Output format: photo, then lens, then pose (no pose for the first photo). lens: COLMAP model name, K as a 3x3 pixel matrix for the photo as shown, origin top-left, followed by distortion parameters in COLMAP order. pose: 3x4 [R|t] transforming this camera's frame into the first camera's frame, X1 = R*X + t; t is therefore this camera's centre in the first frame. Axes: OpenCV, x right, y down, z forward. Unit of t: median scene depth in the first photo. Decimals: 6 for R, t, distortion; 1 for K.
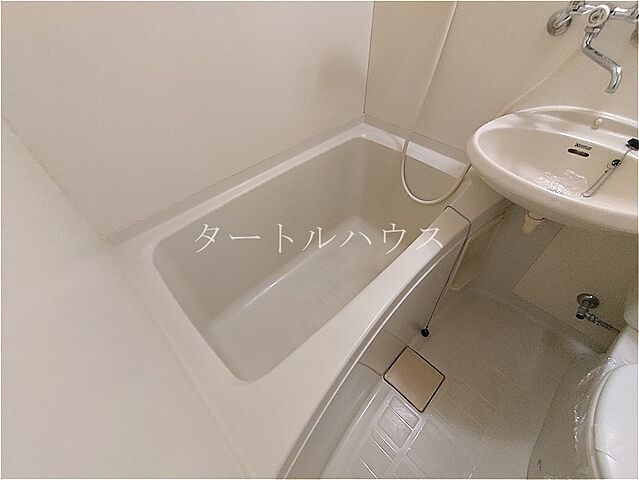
lens RADIAL K [[283.0, 0, 319.5], [0, 283.0, 240.0], [0, 0, 1]] dist [0.000643, 0.000154]
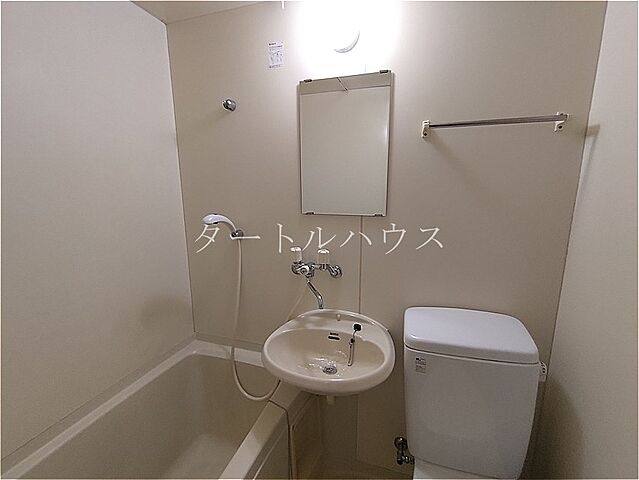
lens RADIAL K [[283.0, 0, 319.5], [0, 283.0, 240.0], [0, 0, 1]] dist [0.000643, 0.000154]
pose [[0.883534, -0.065285, 0.463795, 0.135624], [0.330517, 0.788522, -0.518644, 0.035129], [-0.331852, 0.611532, 0.718264, -0.330171]]
